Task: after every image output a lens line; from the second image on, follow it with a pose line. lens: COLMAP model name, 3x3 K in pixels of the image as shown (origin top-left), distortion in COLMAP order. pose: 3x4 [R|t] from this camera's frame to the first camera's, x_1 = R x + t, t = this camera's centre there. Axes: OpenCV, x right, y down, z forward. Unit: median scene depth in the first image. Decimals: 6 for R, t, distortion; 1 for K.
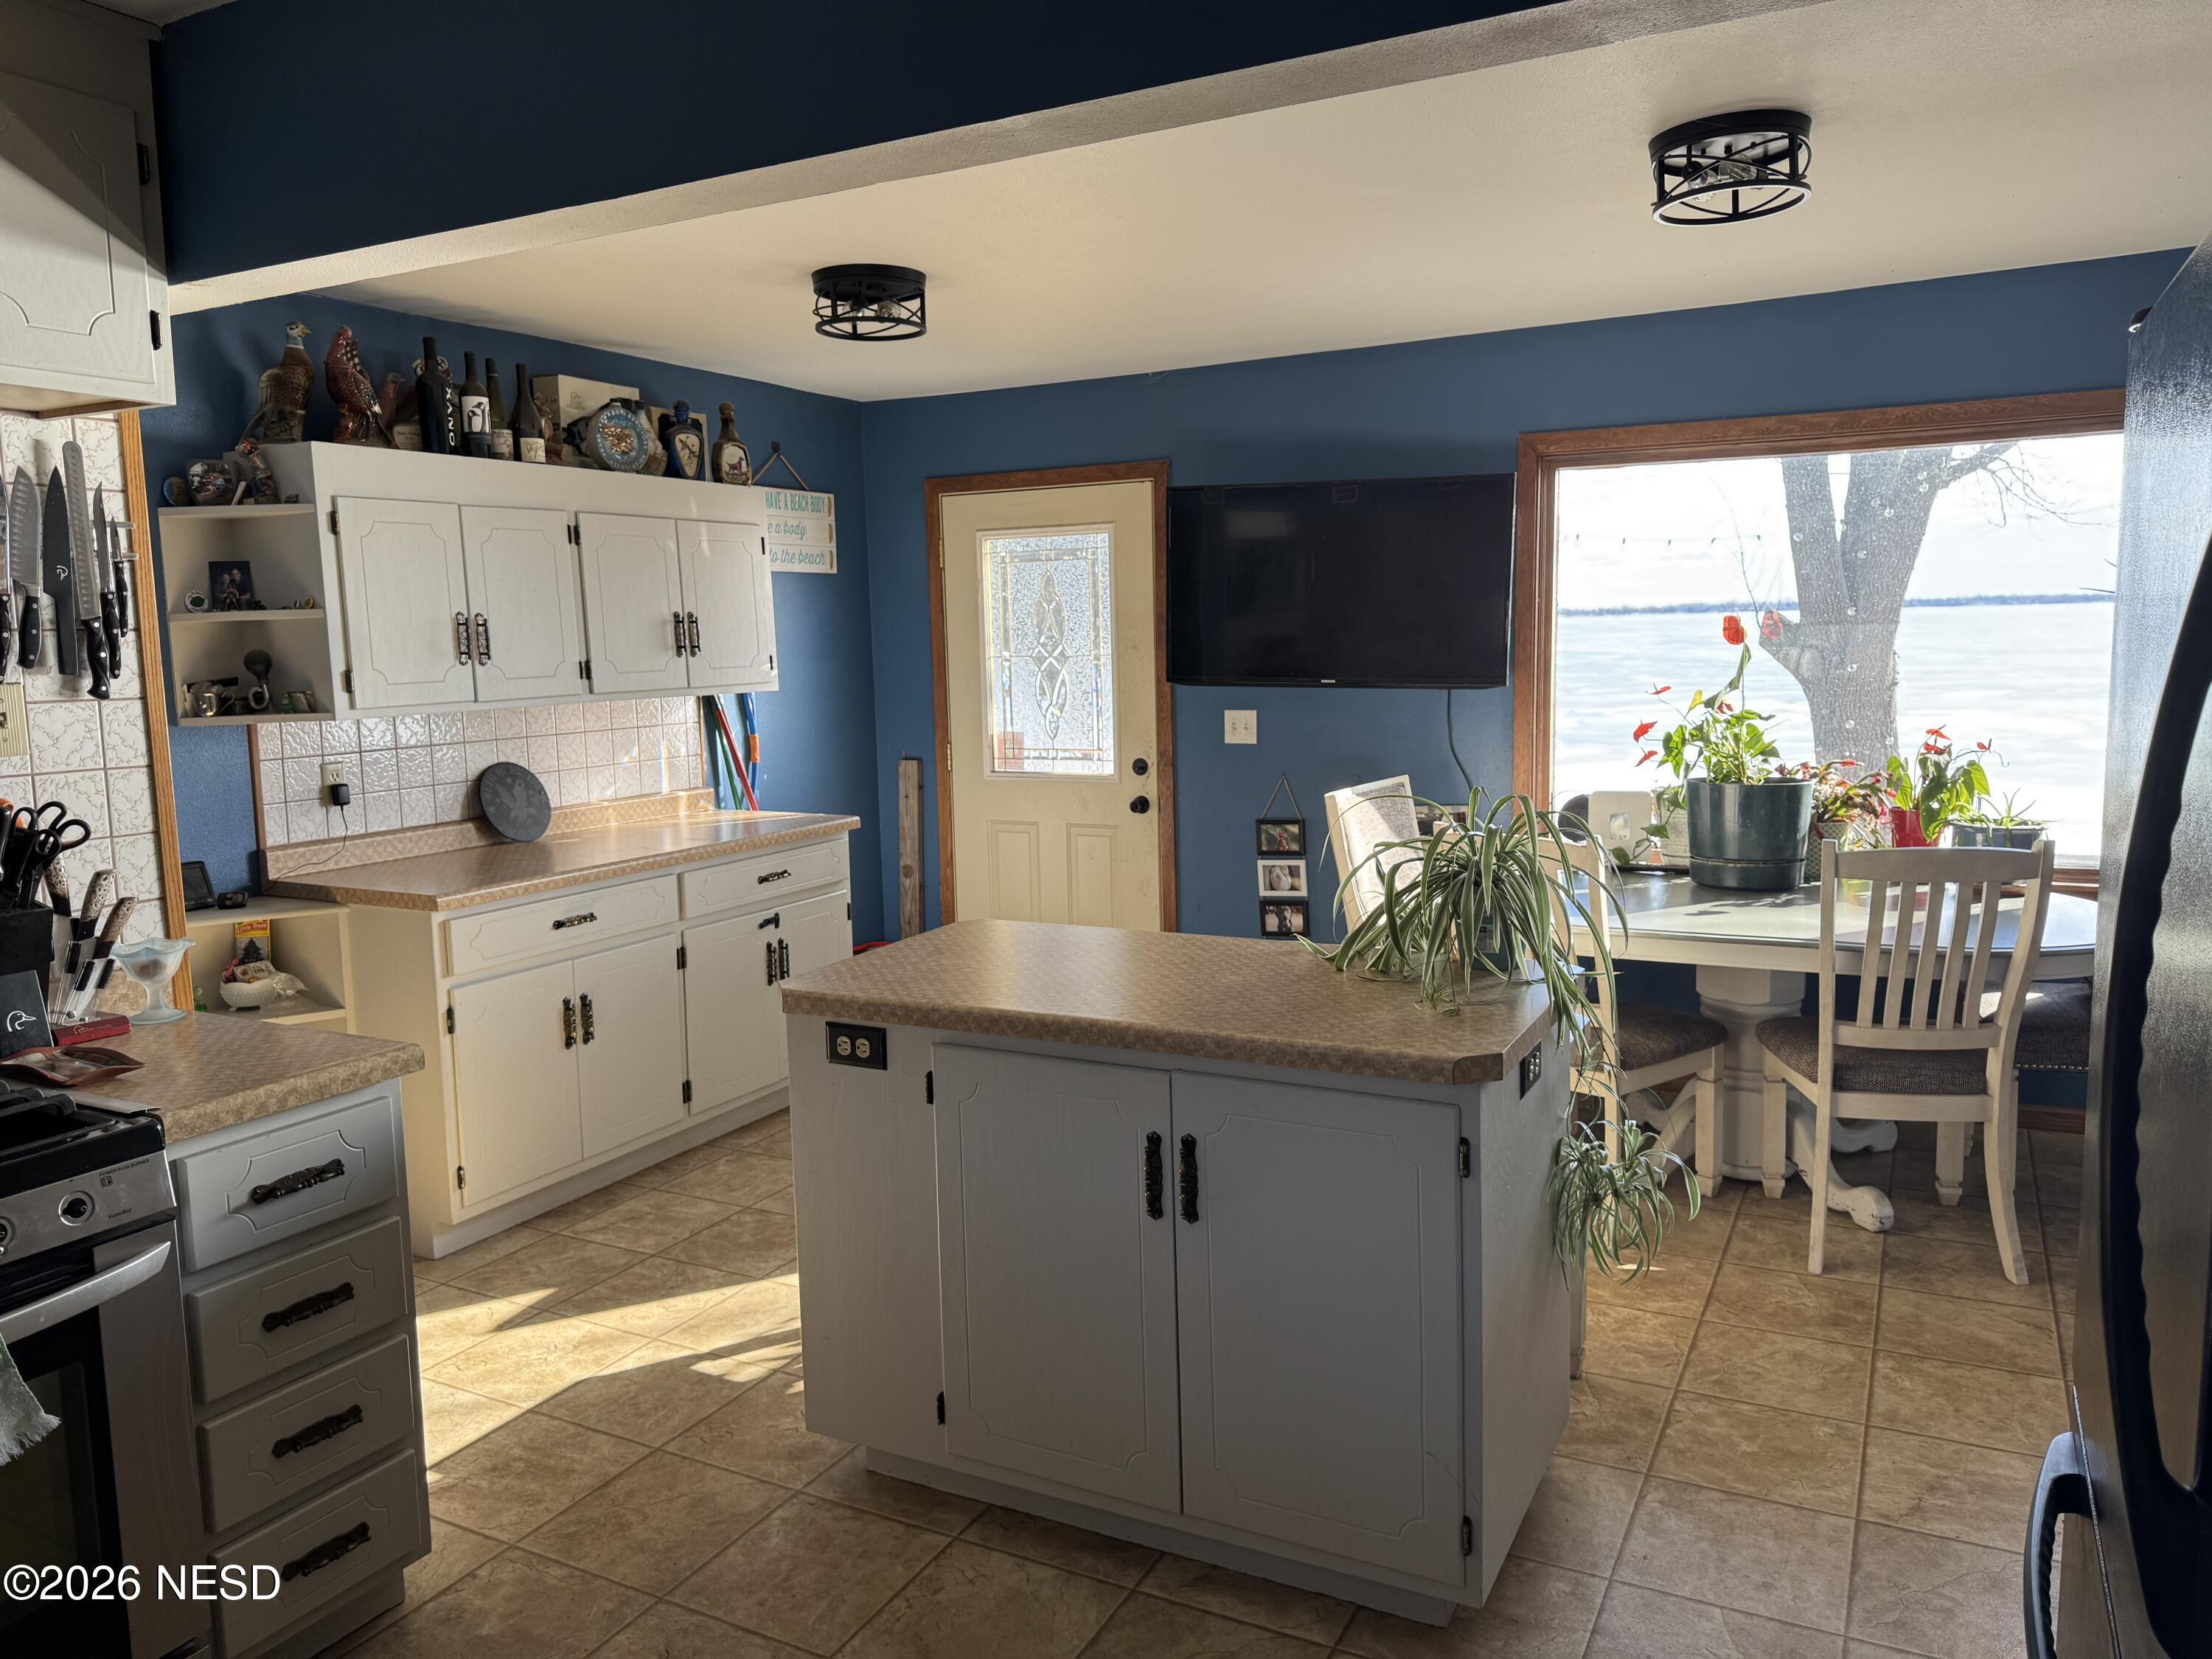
lens RADIAL K [[1554.4, 0, 1100.1], [0, 1554.4, 818.7], [0, 0, 1]] dist [0.073720, -0.094132]
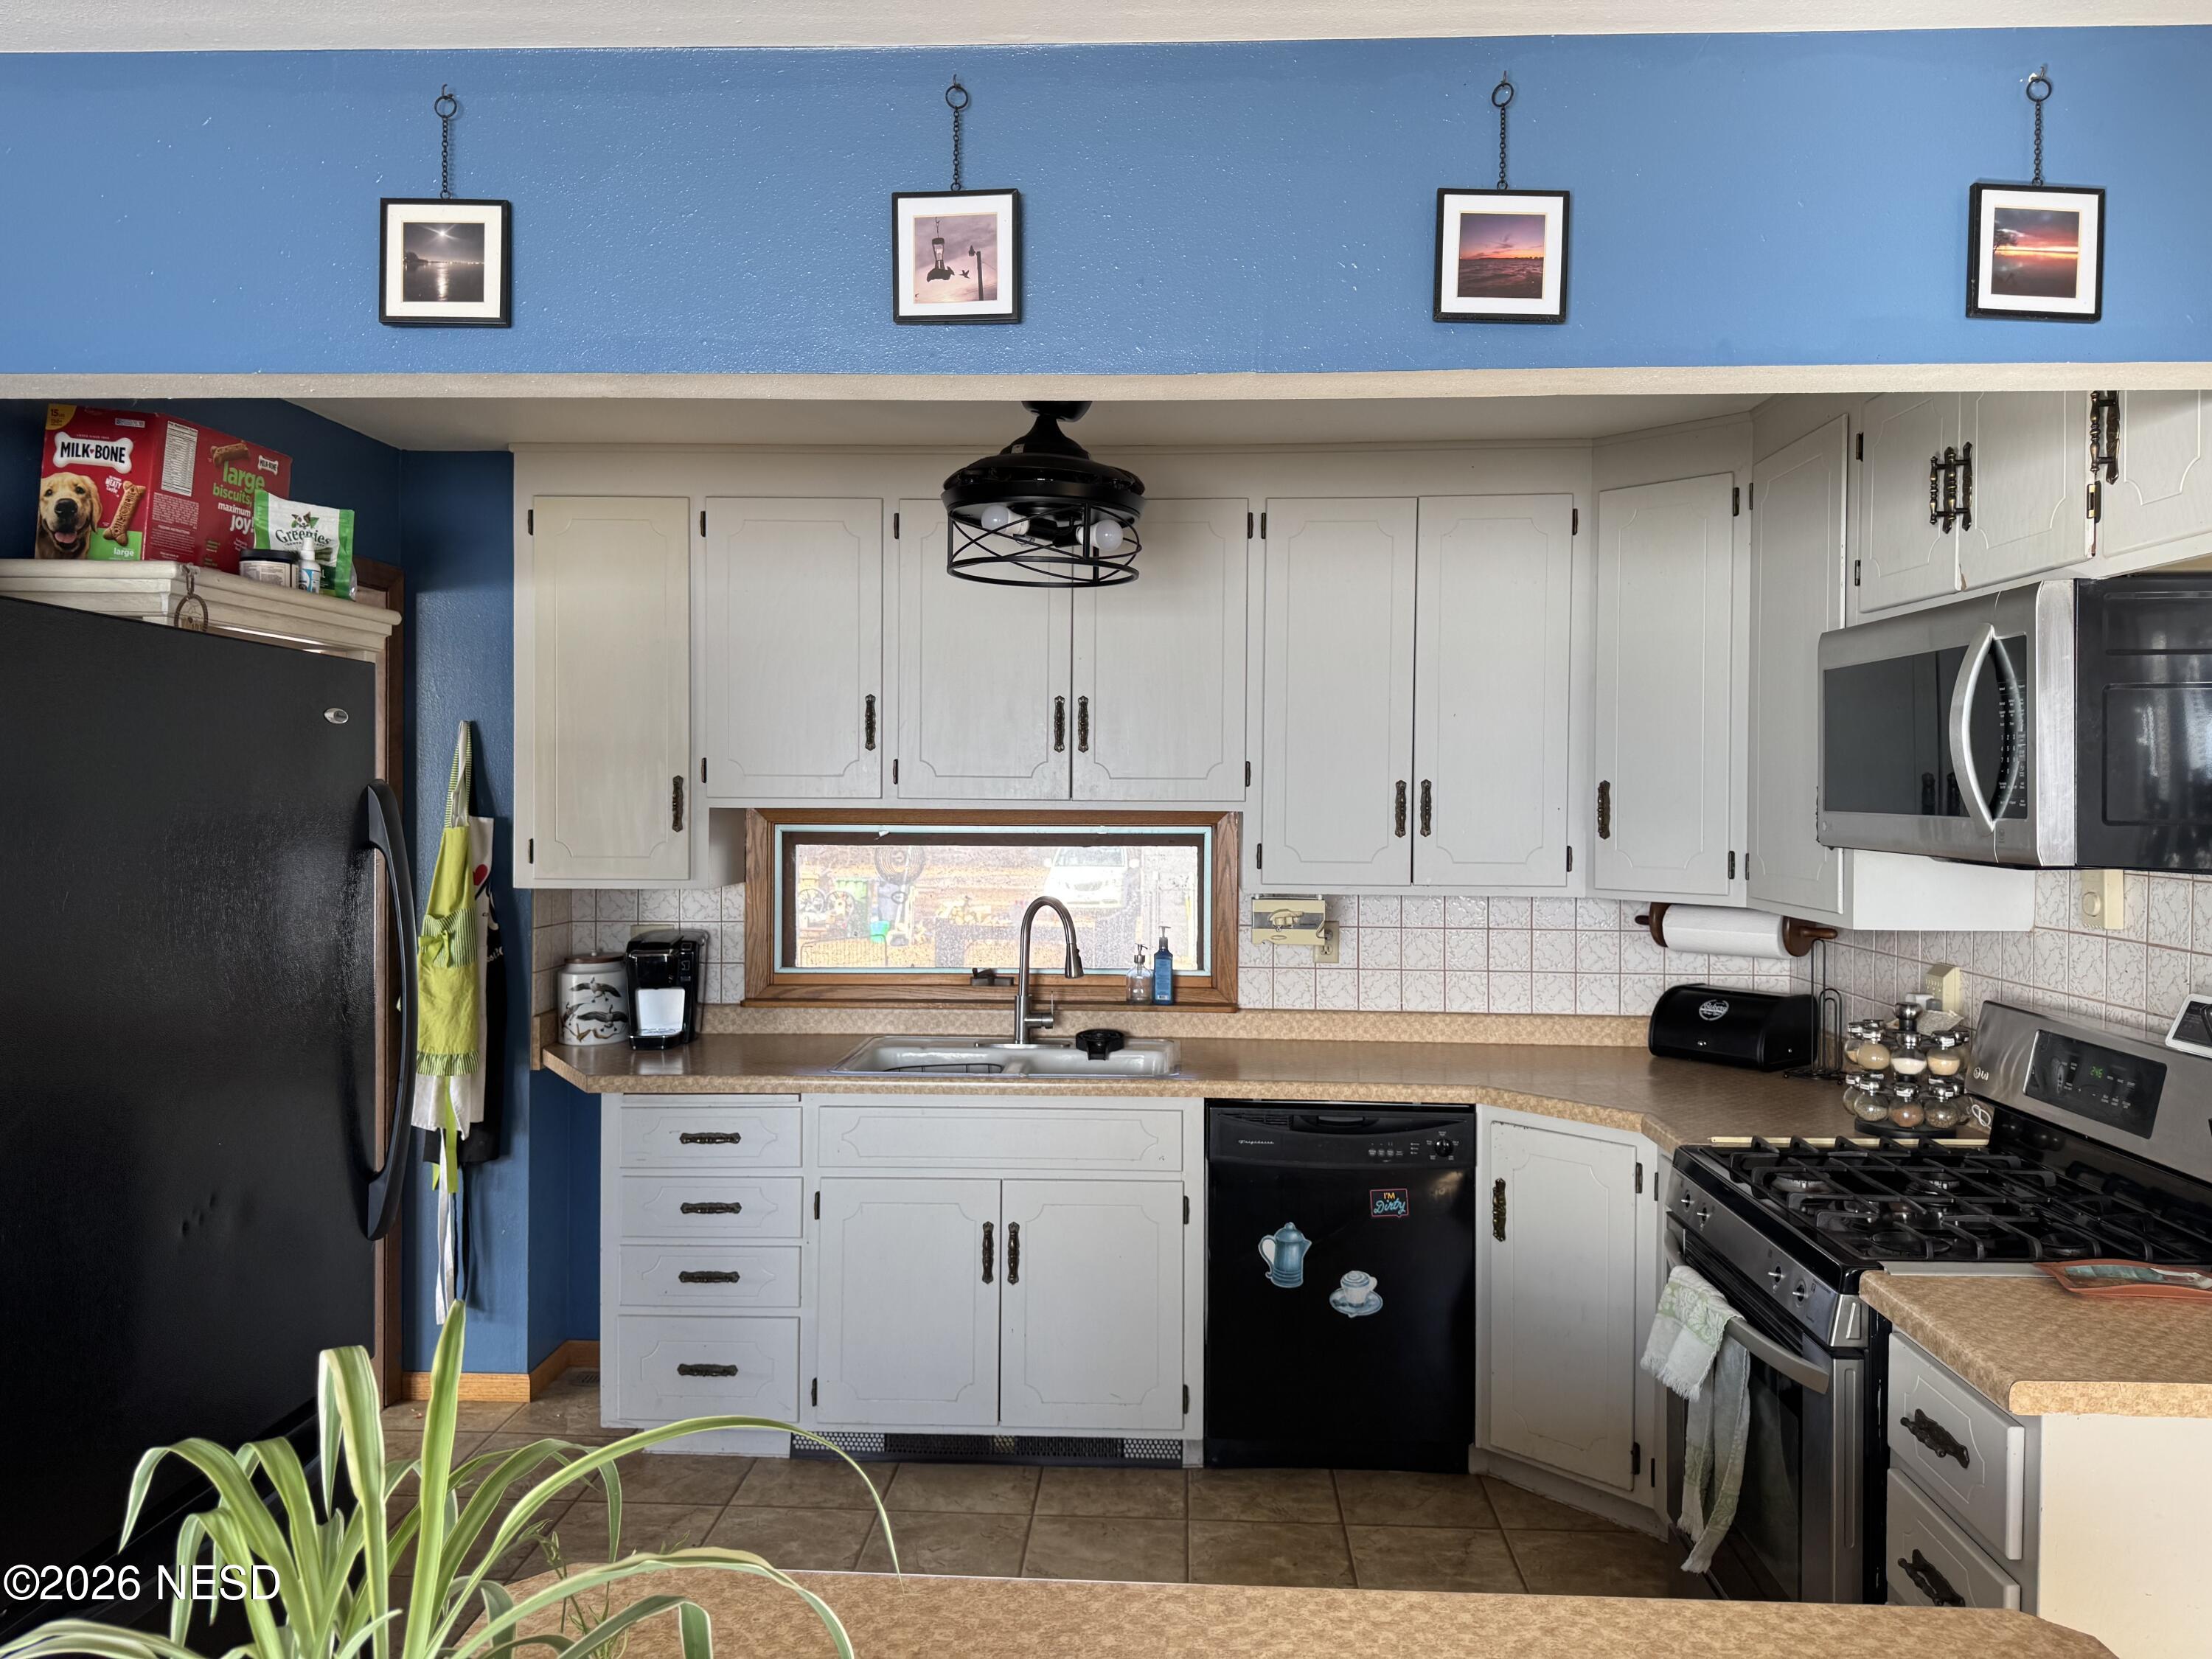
lens RADIAL K [[1554.4, 0, 1097.1], [0, 1554.4, 808.2], [0, 0, 1]] dist [0.073720, -0.094132]
pose [[-0.904060, 0.021766, -0.426850, 0.167235], [-0.035645, 0.991384, 0.126048, -0.123355], [0.425916, 0.129170, -0.895495, 0.871921]]
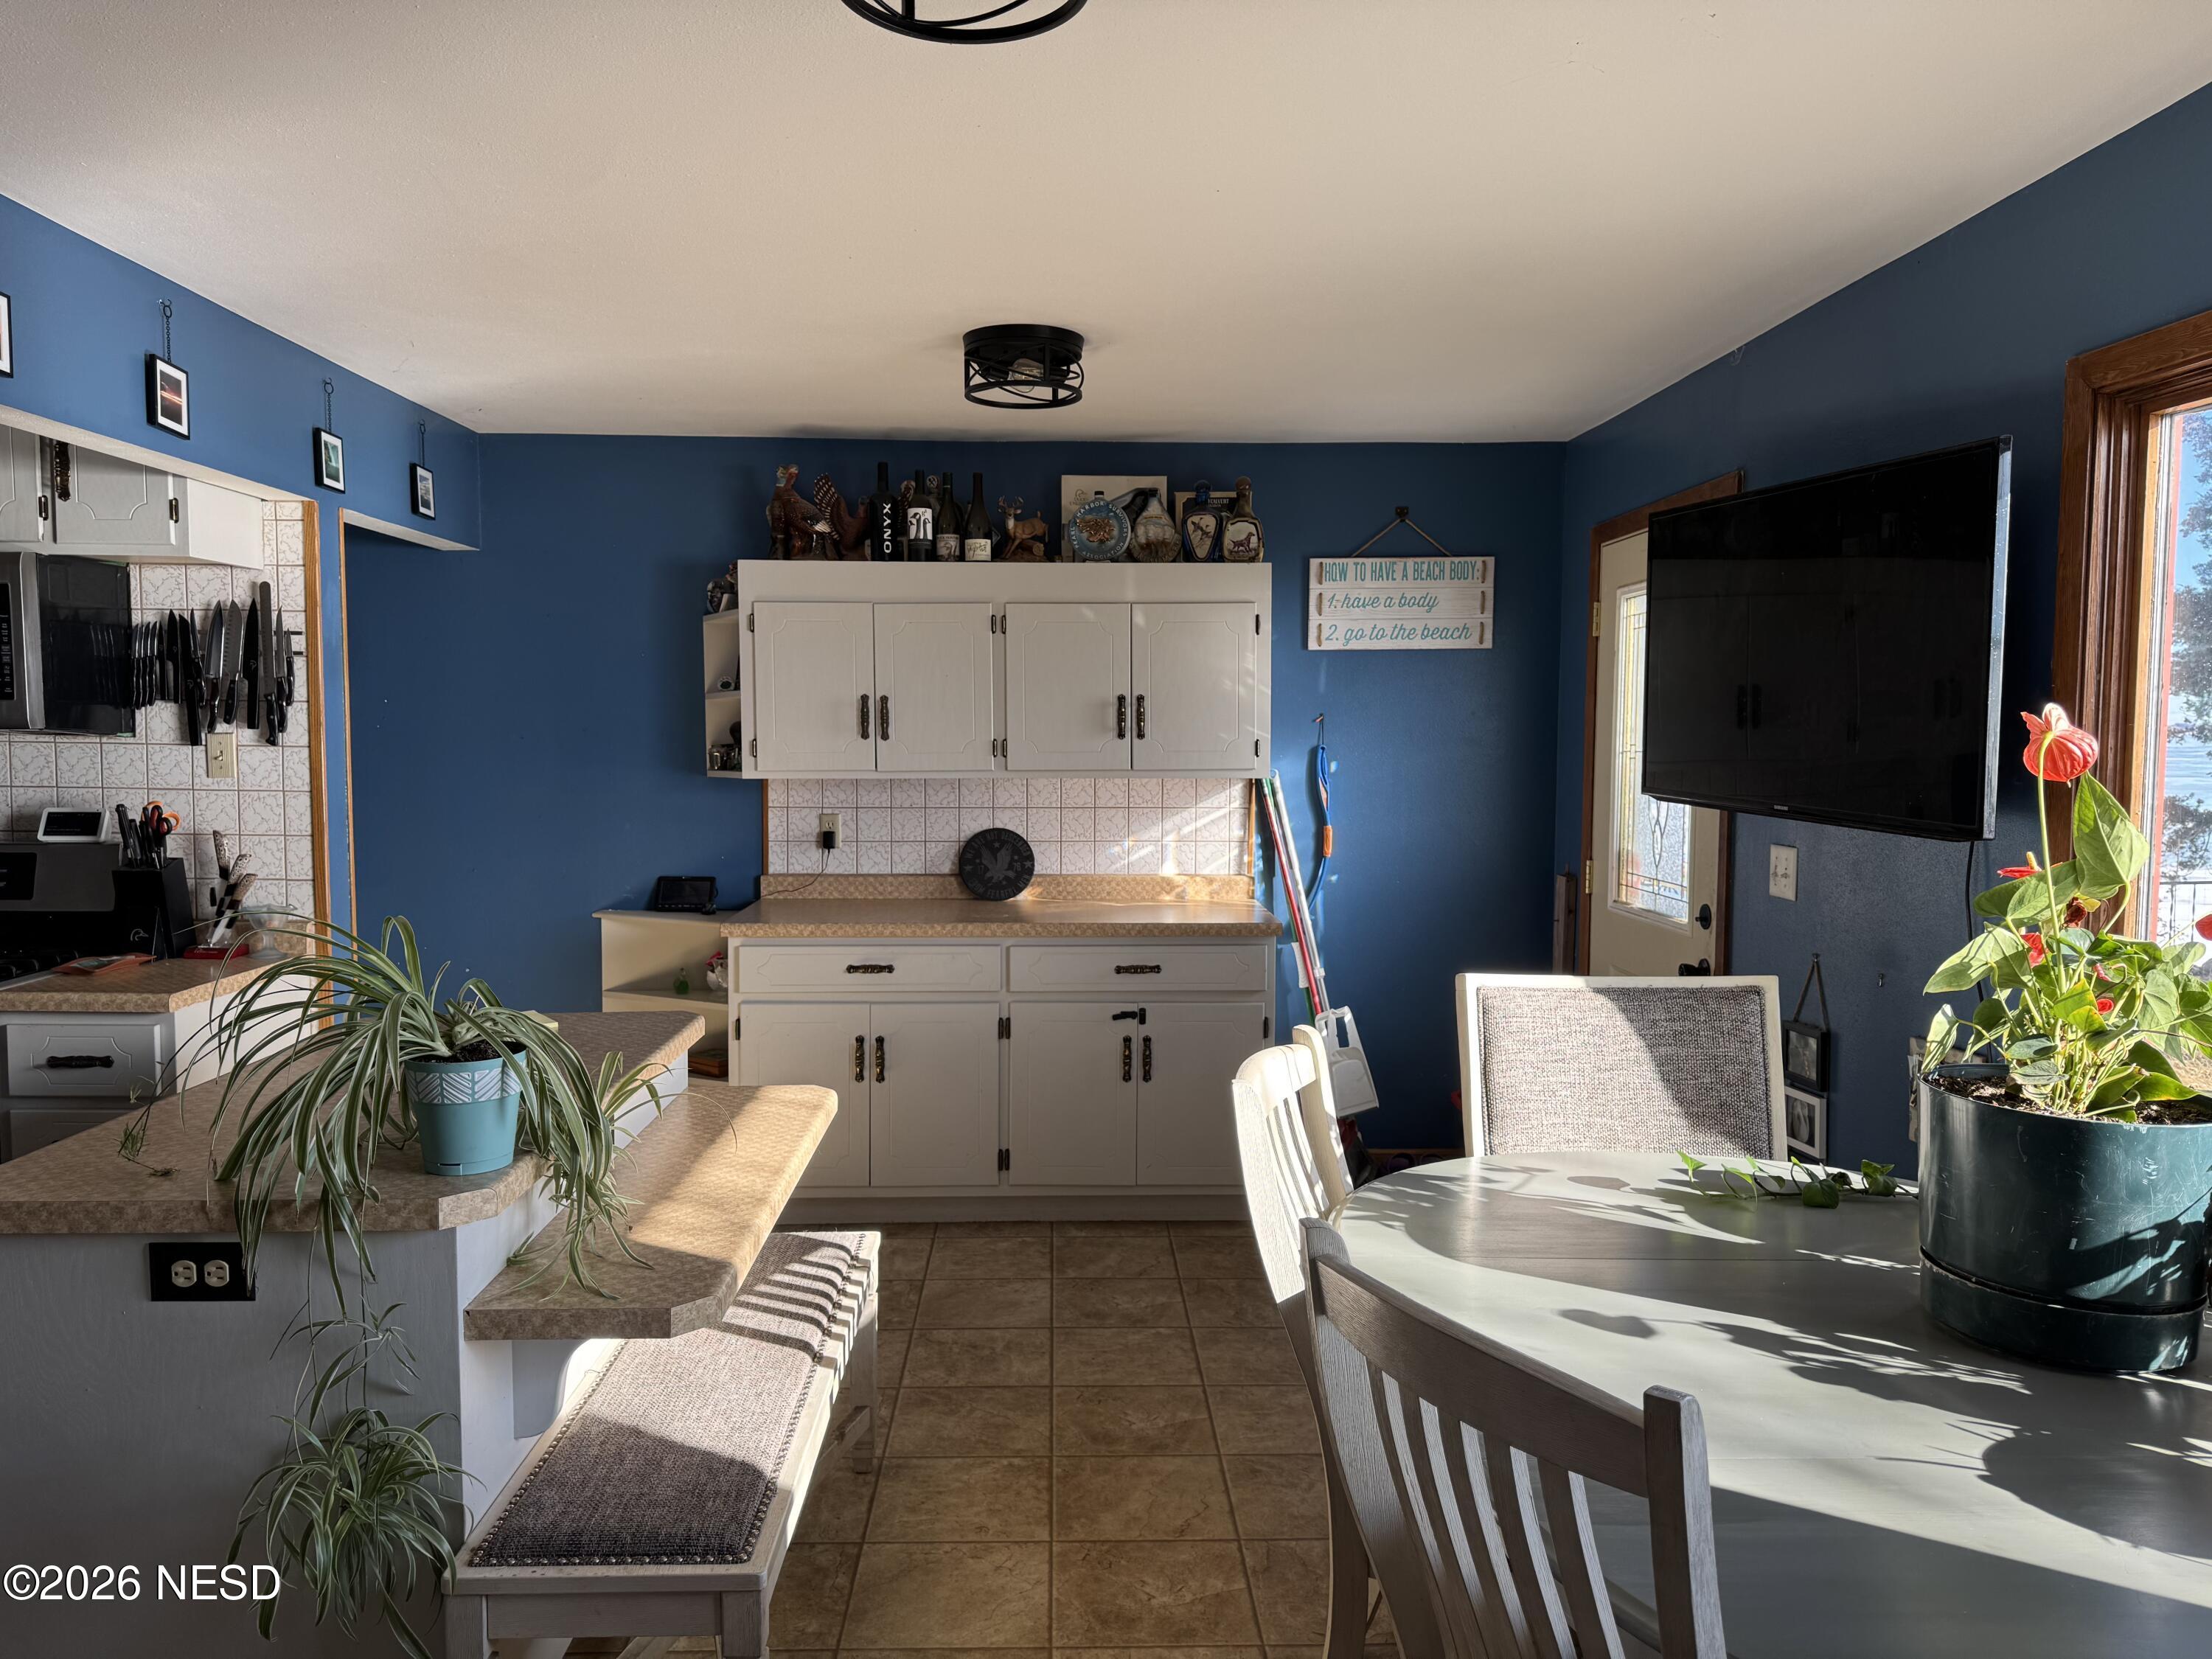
lens RADIAL K [[1554.4, 0, 1109.9], [0, 1554.4, 832.9], [0, 0, 1]] dist [0.073720, -0.094132]
pose [[0.499554, 0.080572, -0.862528, 0.723849], [-0.117922, 0.992722, 0.024437, -0.081175], [0.858219, 0.089504, 0.505420, 0.599059]]
